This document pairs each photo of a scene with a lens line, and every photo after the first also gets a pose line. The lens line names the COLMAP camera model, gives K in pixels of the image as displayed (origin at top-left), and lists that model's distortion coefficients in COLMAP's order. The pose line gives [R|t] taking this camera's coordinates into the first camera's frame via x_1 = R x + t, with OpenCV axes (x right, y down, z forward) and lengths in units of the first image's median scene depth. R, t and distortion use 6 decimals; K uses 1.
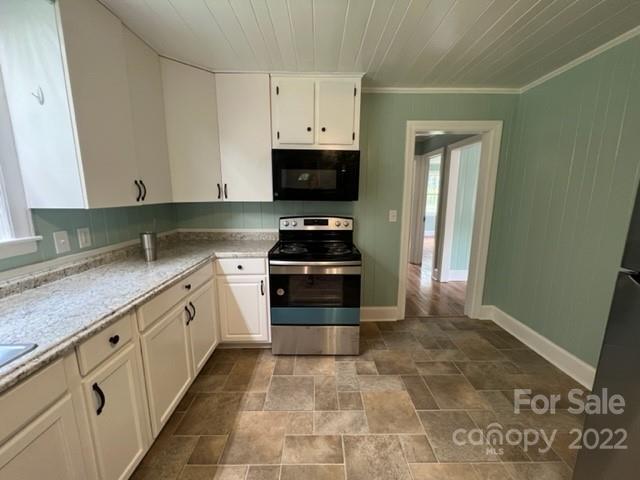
lens RADIAL K [[259.5, 0, 320.0], [0, 259.5, 240.0], [0, 0, 1]] dist [0.000311, 0.000014]
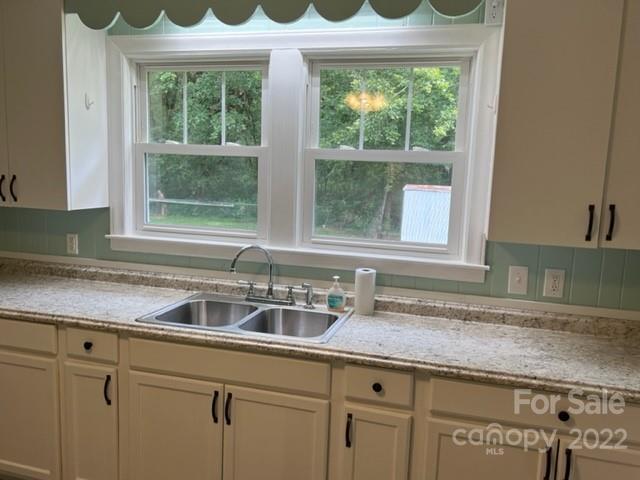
lens RADIAL K [[524.3, 0, 320.7], [0, 524.3, 241.3], [0, 0, 1]] dist [0.086684, -0.126571]
pose [[-0.280603, 0.112954, -0.953154, 0.669976], [-0.206828, 0.962606, 0.174963, -0.267475], [0.937275, 0.246235, -0.246748, 0.851838]]
